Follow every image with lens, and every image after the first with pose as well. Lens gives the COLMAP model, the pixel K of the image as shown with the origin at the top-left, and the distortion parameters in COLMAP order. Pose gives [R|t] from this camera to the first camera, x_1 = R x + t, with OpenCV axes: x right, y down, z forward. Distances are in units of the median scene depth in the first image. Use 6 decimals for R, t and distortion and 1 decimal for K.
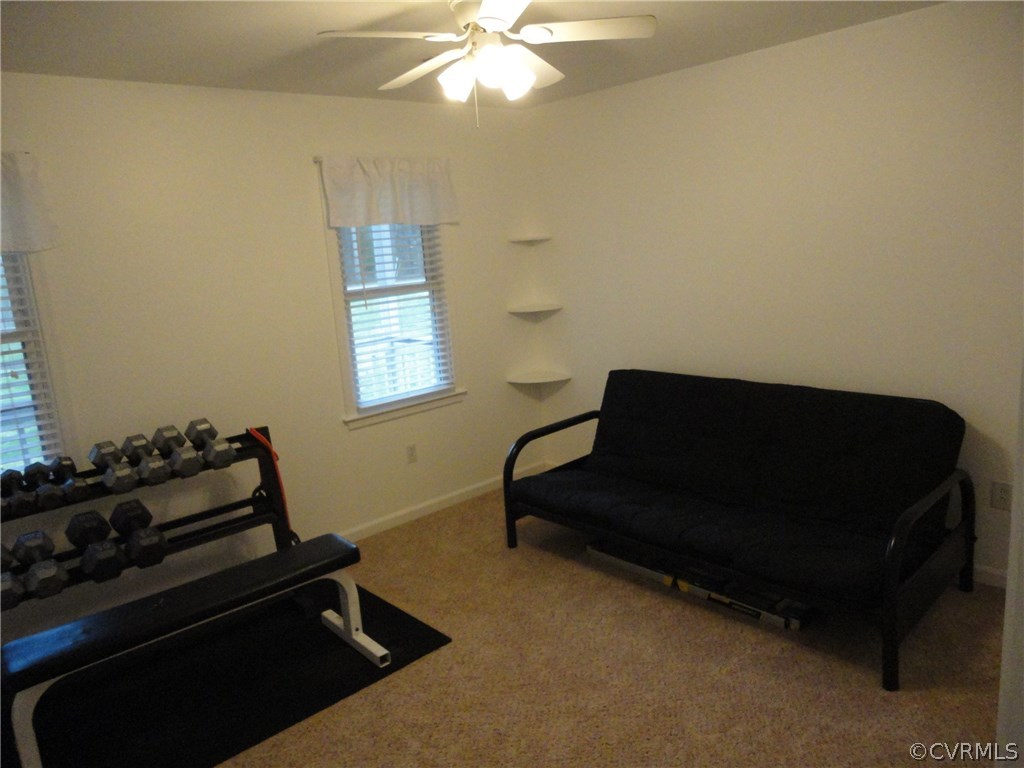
lens RADIAL K [[735.1, 0, 512.1], [0, 735.1, 386.0], [0, 0, 1]] dist [-0.006063, 0.001559]
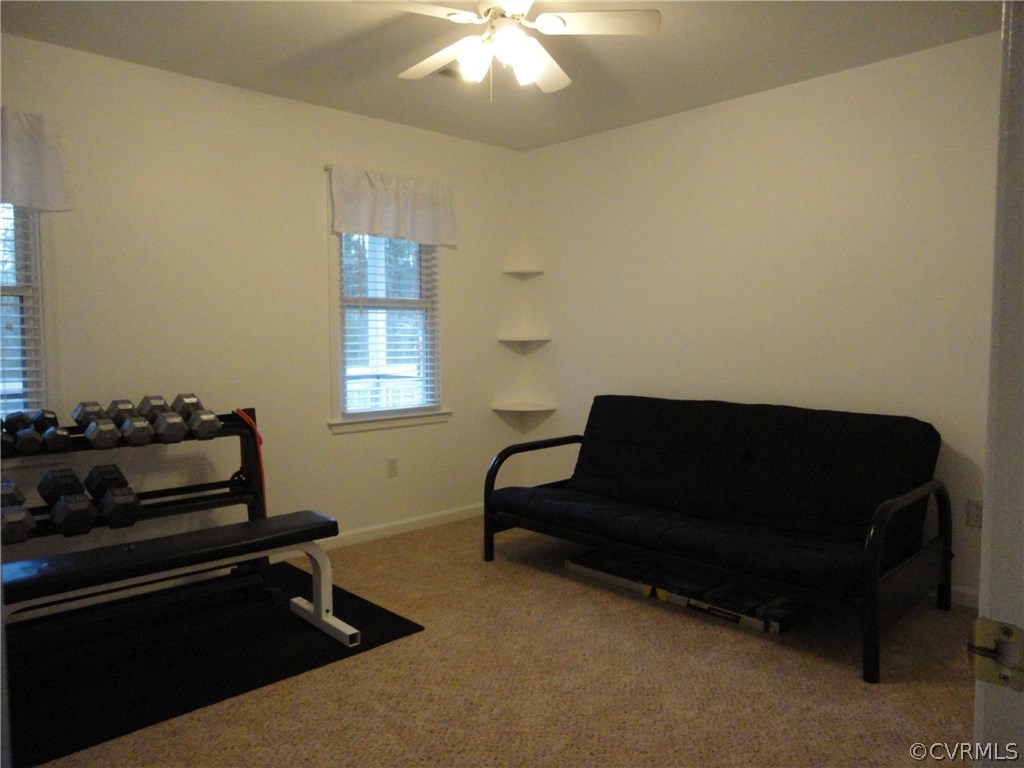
lens RADIAL K [[735.1, 0, 511.9], [0, 735.1, 384.7], [0, 0, 1]] dist [-0.006063, 0.001559]
pose [[0.997490, 0.065570, 0.026745, -0.013820], [-0.061482, 0.989292, -0.132371, 0.149473], [-0.035138, 0.130394, 0.990839, -0.007113]]
